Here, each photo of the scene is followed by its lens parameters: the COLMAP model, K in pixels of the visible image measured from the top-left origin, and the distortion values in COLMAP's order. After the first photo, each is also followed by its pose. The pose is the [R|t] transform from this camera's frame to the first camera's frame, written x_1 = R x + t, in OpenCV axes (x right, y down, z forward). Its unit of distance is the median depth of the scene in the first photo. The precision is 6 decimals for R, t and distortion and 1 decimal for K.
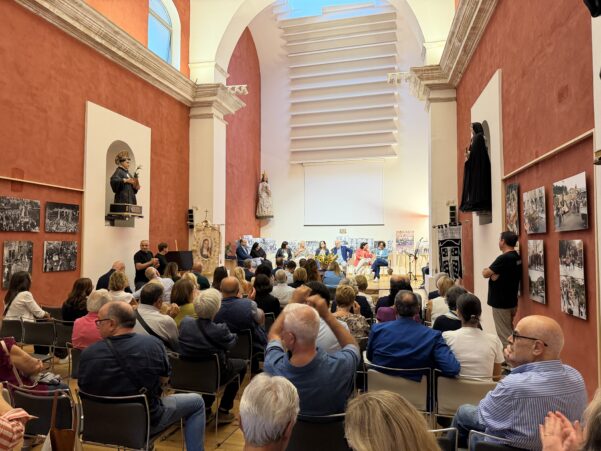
lens RADIAL K [[439.9, 0, 300.5], [0, 439.9, 225.5], [0, 0, 1]] dist [0.073961, -0.092007]
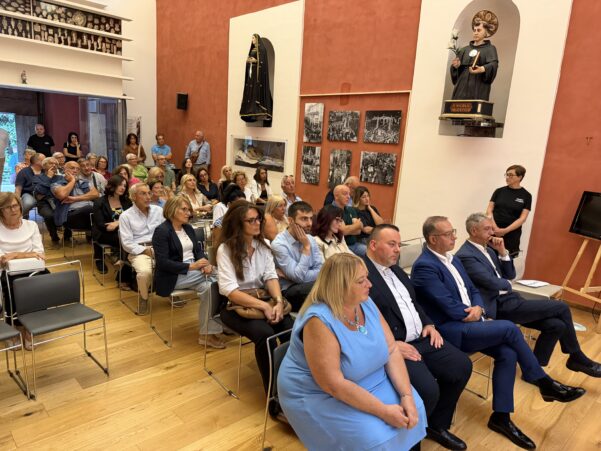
lens RADIAL K [[439.9, 0, 300.5], [0, 439.9, 225.5], [0, 0, 1]] dist [0.073961, -0.092007]
pose [[-0.541322, 0.131347, -0.830493, 0.363327], [-0.026076, 0.984626, 0.172720, 0.031494], [0.840411, 0.115153, -0.529574, 1.414653]]
